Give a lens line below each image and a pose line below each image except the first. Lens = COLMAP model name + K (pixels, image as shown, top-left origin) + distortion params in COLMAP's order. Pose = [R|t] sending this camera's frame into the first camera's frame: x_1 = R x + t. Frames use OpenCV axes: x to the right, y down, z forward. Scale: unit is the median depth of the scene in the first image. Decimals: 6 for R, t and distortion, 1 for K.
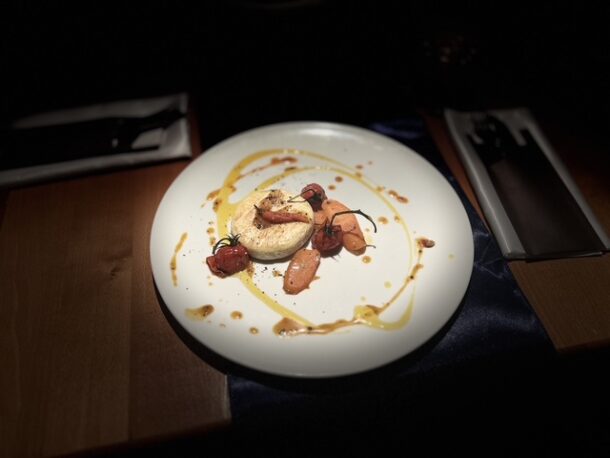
lens RADIAL K [[533.3, 0, 303.1], [0, 533.3, 229.1], [0, 0, 1]] dist [-0.010717, -0.002932]
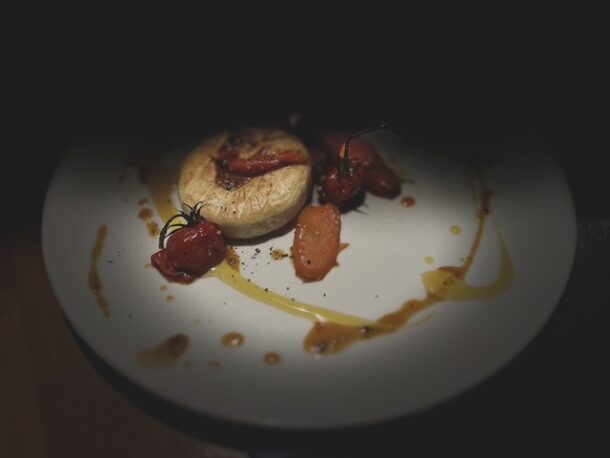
lens RADIAL K [[533.3, 0, 303.9], [0, 533.3, 230.1], [0, 0, 1]] dist [-0.010717, -0.002932]
pose [[0.958320, -0.219186, 0.183251, -0.123804], [0.226366, 0.973858, -0.018962, 0.074313], [-0.174304, 0.059653, 0.982883, 0.413252]]
